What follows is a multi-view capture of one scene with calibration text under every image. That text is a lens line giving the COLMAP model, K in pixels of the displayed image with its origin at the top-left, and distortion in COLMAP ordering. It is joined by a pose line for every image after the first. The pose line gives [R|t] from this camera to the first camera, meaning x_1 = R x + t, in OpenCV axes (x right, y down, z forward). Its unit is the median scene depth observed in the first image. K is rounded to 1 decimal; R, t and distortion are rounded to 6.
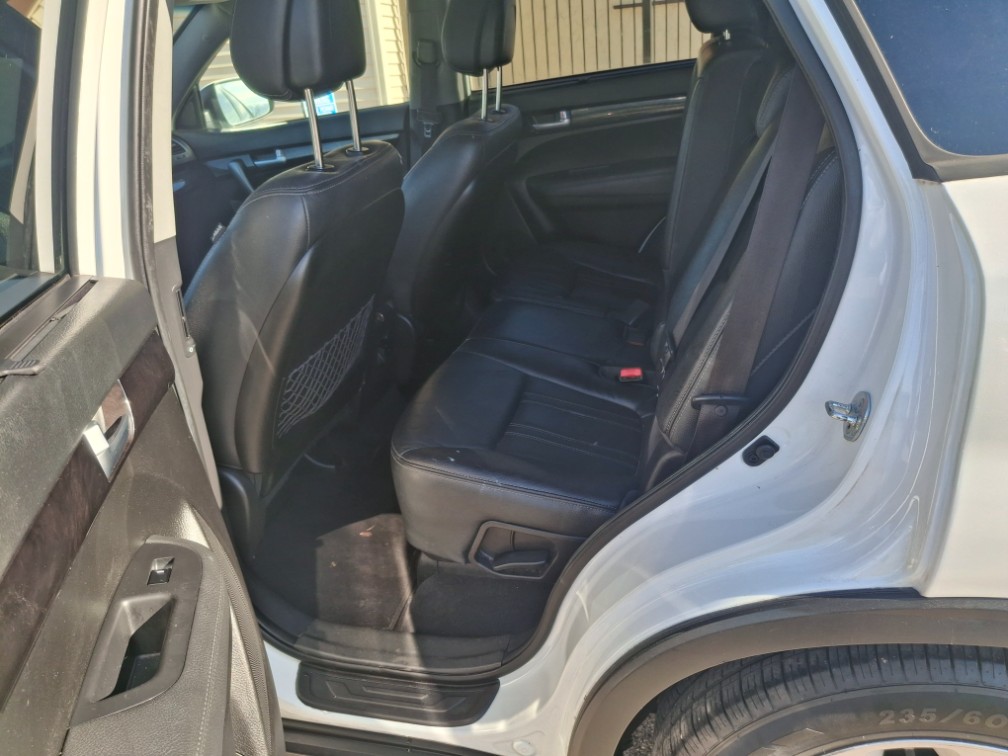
lens RADIAL K [[721.4, 0, 452.5], [0, 721.4, 379.5], [0, 0, 1]] dist [0.121574, -0.275901]
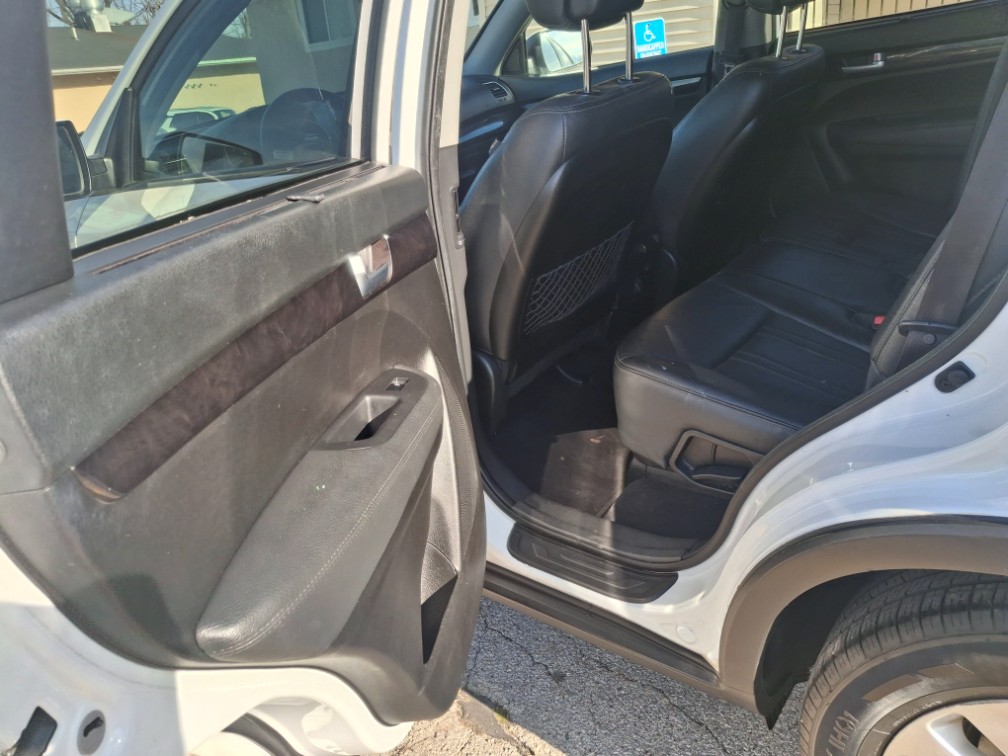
lens RADIAL K [[742.0, 0, 507.0], [0, 742.0, 402.5], [0, 0, 1]] dist [0.136868, -0.225297]
pose [[0.918917, 0.155576, -0.362473, 0.194102], [-0.140855, 0.987769, 0.066869, 0.118194], [0.368443, -0.010391, 0.929592, -0.133252]]
